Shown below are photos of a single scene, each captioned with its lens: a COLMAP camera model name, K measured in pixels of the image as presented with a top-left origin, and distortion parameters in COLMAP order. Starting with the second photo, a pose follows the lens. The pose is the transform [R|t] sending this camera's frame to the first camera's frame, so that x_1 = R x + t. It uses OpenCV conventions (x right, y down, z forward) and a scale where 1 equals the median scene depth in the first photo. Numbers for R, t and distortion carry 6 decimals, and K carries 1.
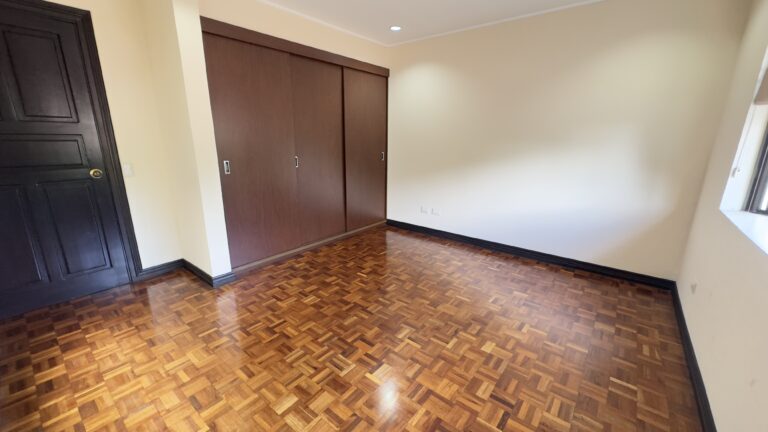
lens RADIAL K [[303.1, 0, 382.9], [0, 303.1, 214.4], [0, 0, 1]] dist [-0.007448, 0.001258]
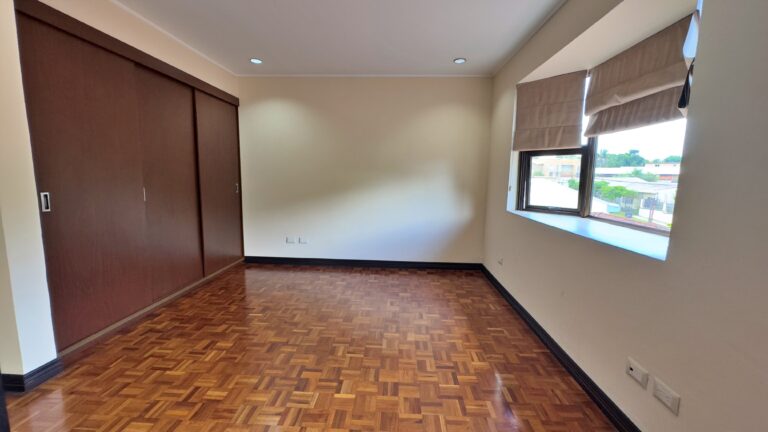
lens RADIAL K [[303.1, 0, 383.3], [0, 303.1, 215.1], [0, 0, 1]] dist [-0.007448, 0.001258]
pose [[0.808540, -0.066645, 0.584655, -0.308370], [0.134392, 0.988220, -0.073208, 0.026935], [-0.572889, 0.137764, 0.807972, 0.021749]]
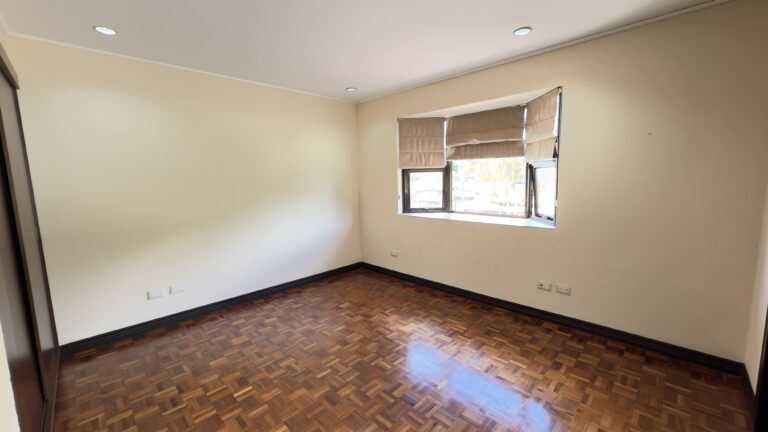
lens RADIAL K [[303.1, 0, 382.6], [0, 303.1, 215.7], [0, 0, 1]] dist [-0.007448, 0.001258]
pose [[0.099398, -0.133914, 0.985995, -0.752163], [0.270821, 0.957136, 0.102693, -0.188353], [-0.957484, 0.256820, 0.131404, 0.585819]]
